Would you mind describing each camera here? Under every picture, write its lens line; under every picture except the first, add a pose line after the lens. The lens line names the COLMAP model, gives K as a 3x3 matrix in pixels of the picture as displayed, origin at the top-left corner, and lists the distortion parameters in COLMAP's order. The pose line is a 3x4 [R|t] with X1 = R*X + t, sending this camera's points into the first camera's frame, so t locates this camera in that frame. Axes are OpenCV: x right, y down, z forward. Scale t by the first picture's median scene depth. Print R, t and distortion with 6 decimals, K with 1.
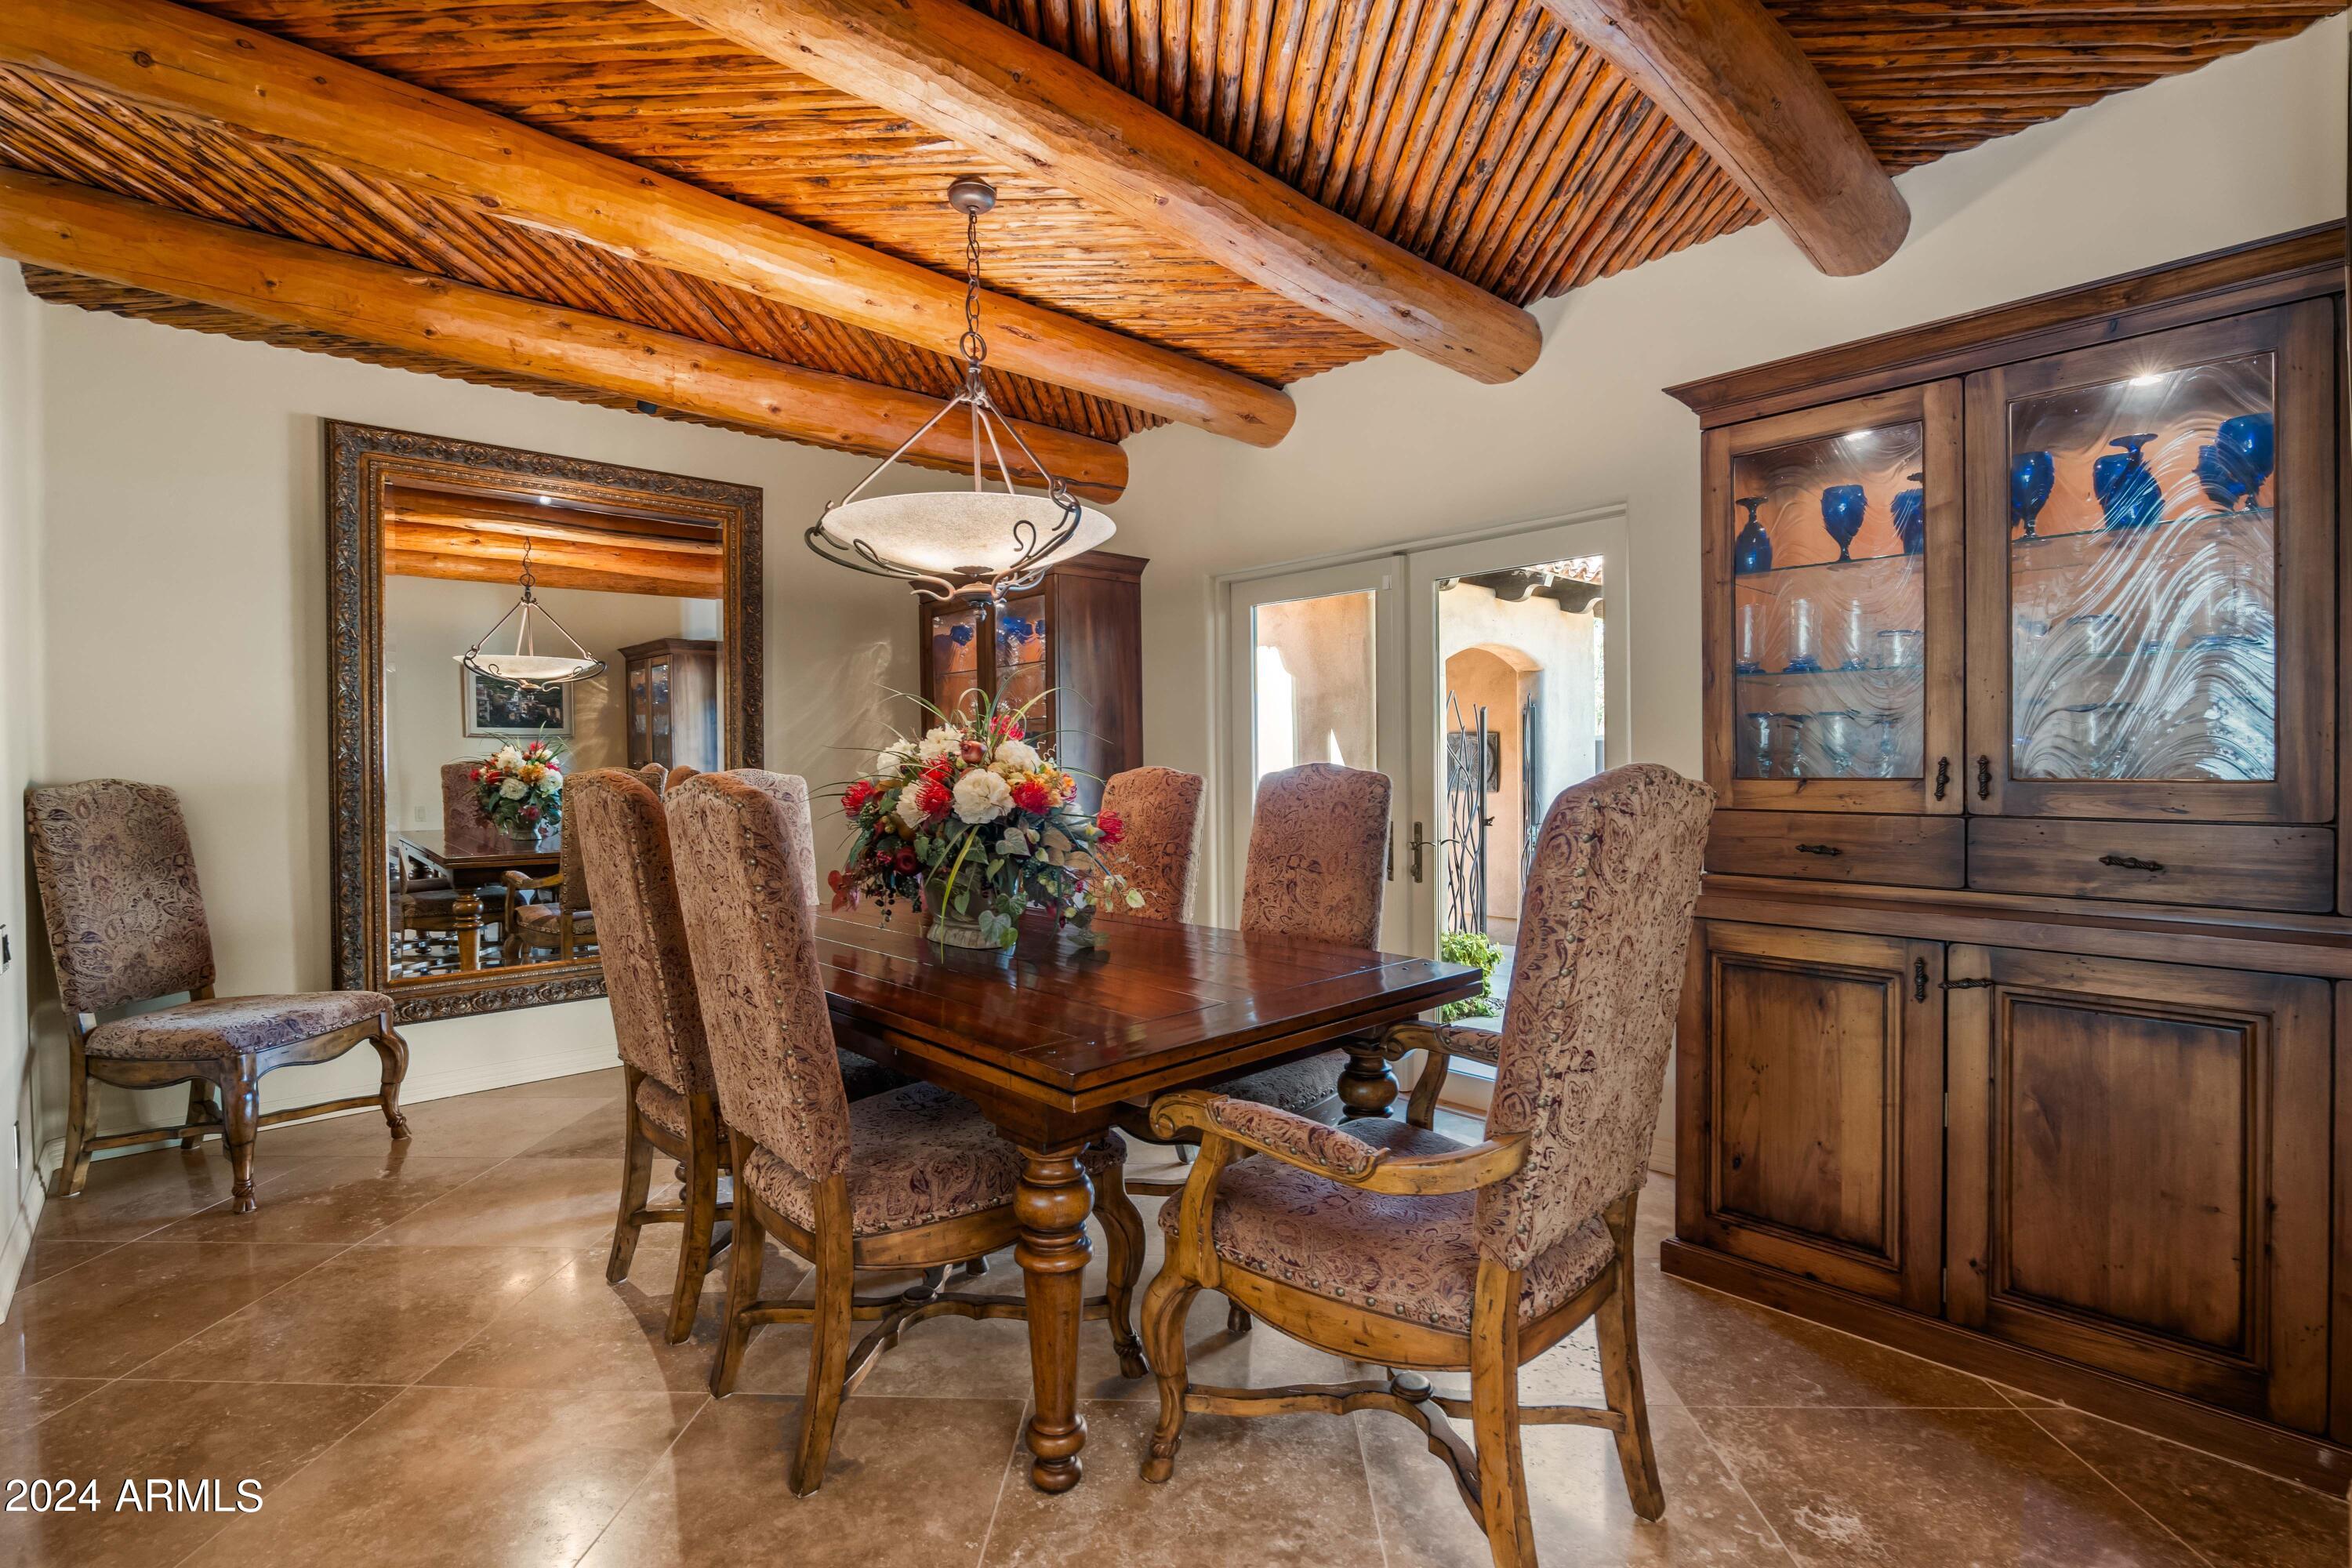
lens RADIAL K [[1114.1, 0, 1172.1], [0, 1114.1, 772.0], [0, 0, 1]] dist [-0.024670, 0.005805]
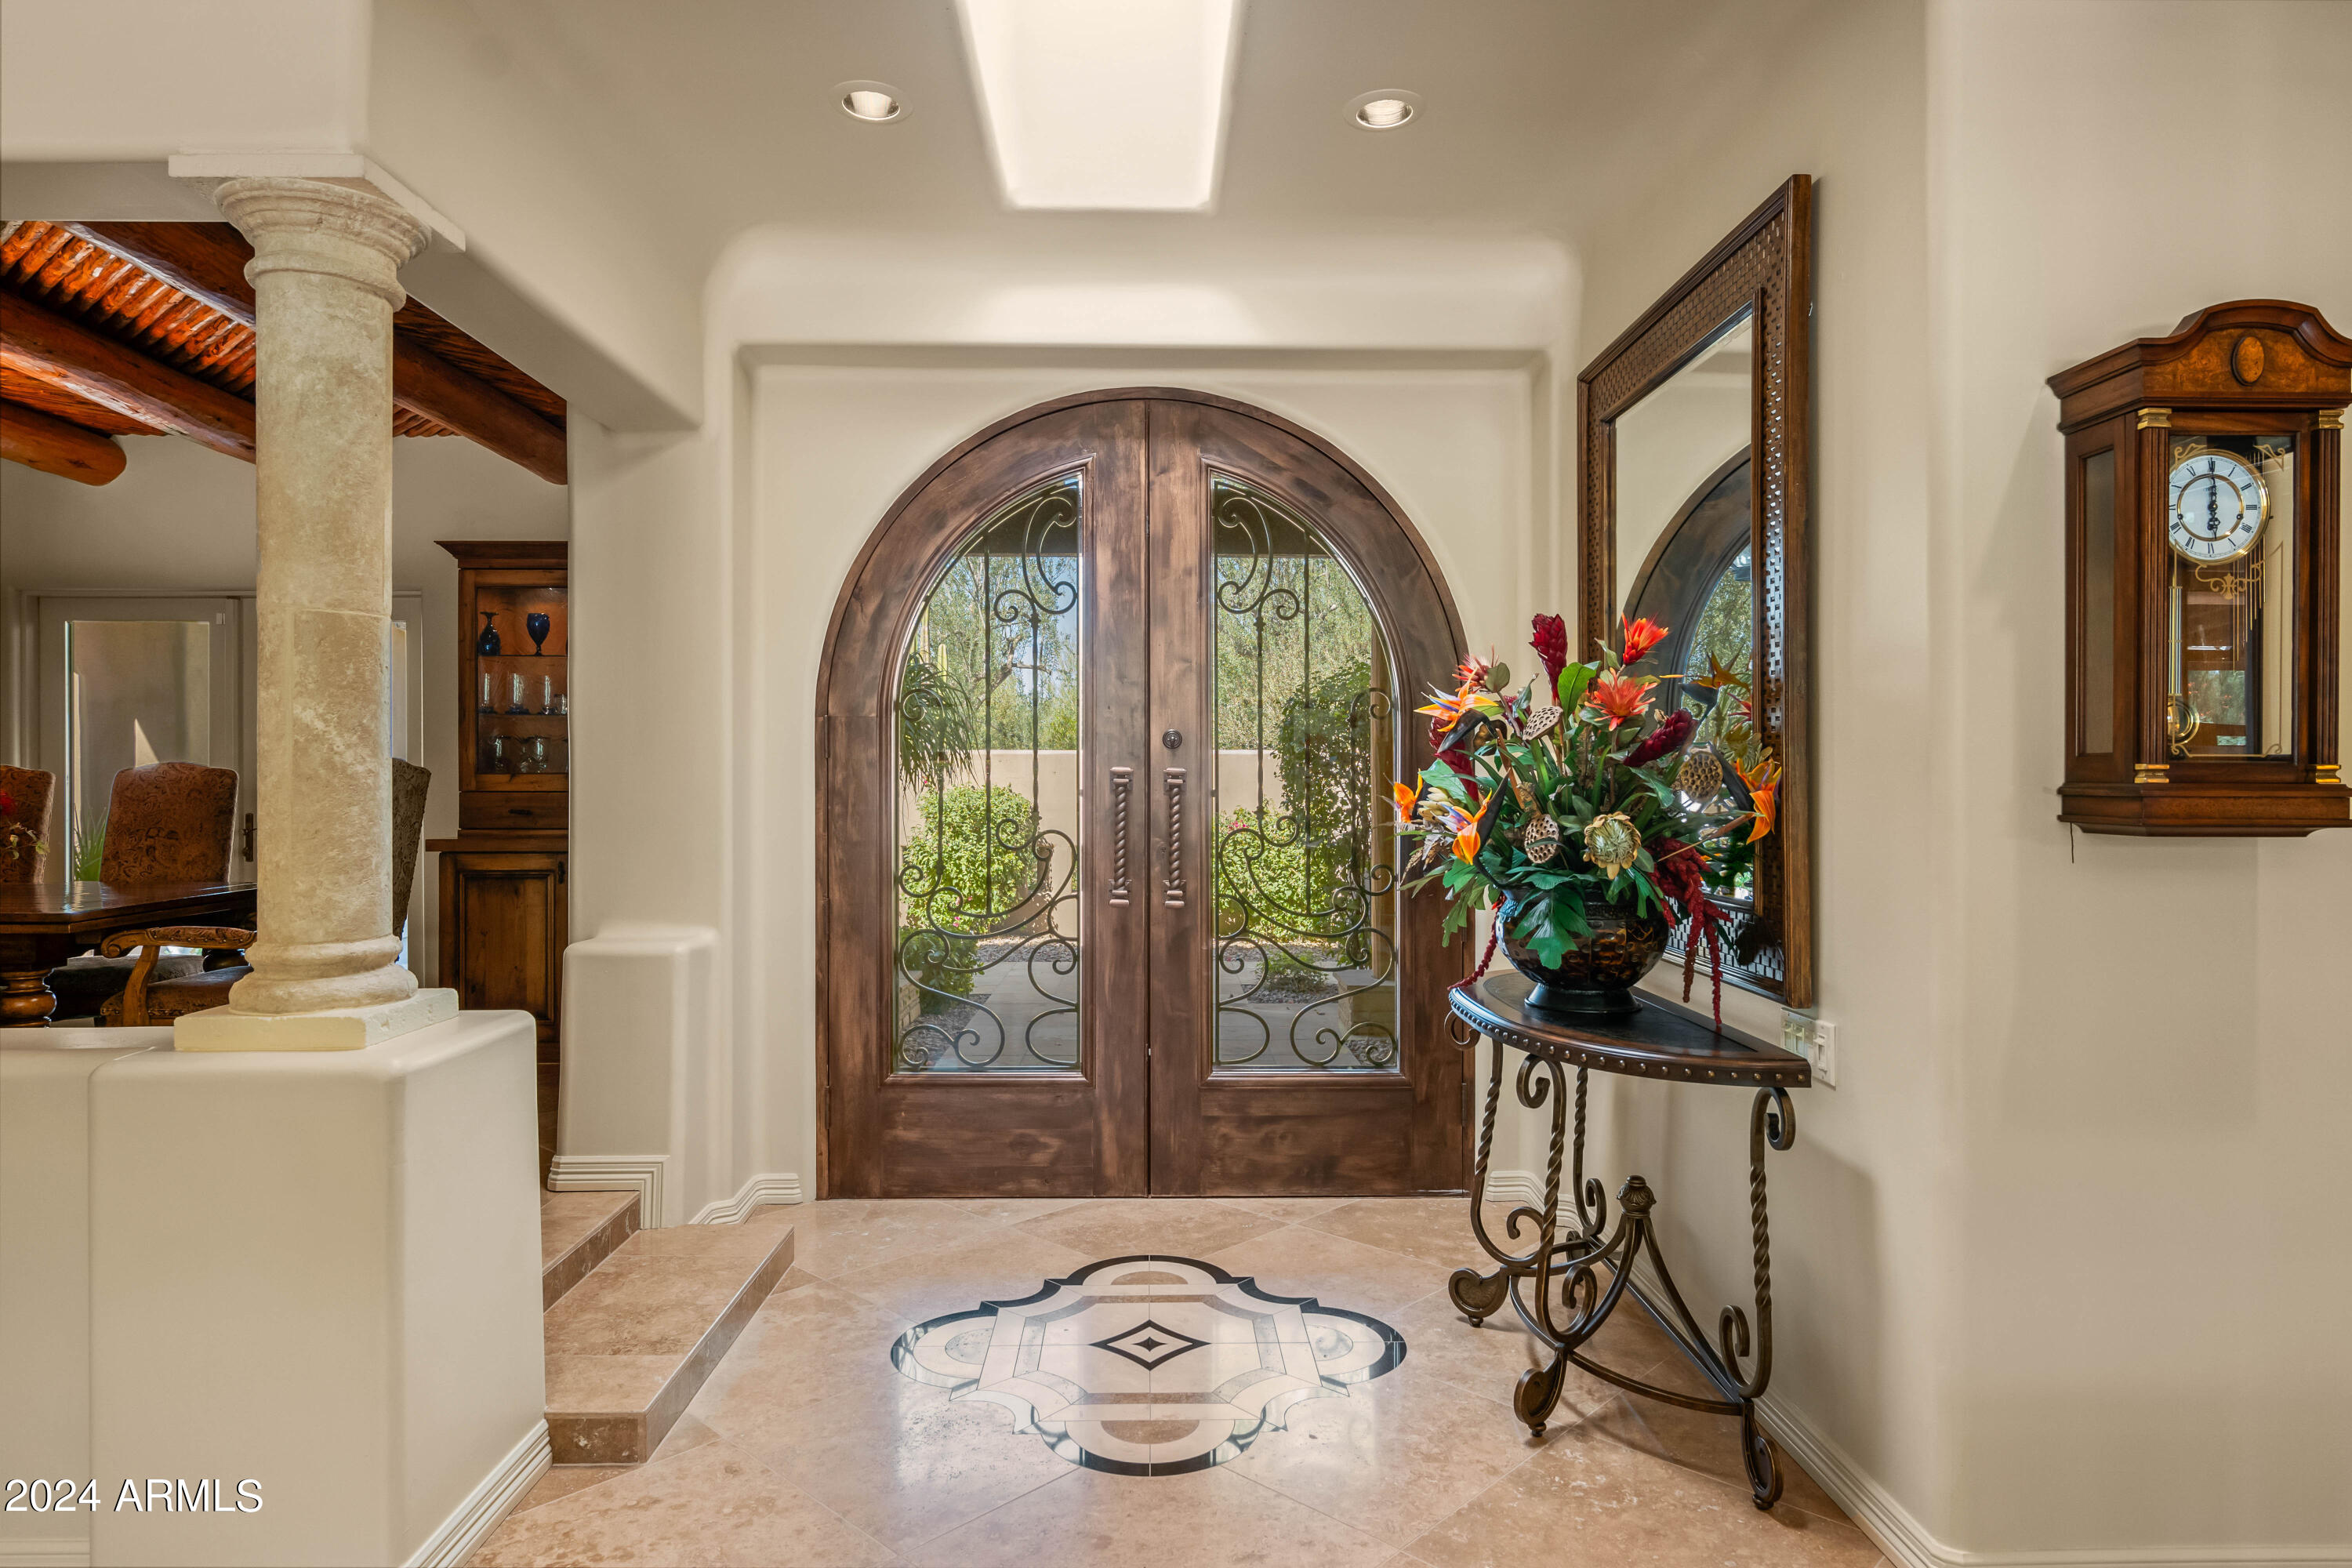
lens RADIAL K [[1359.1, 0, 1176.0], [0, 1359.1, 784.0], [0, 0, 1]] dist [-0.000213, -0.000573]
pose [[0.665827, 0.007591, 0.746068, -0.343226], [0.003115, 0.999911, -0.012953, 0.052172], [-0.746100, 0.010948, 0.665744, -1.209966]]
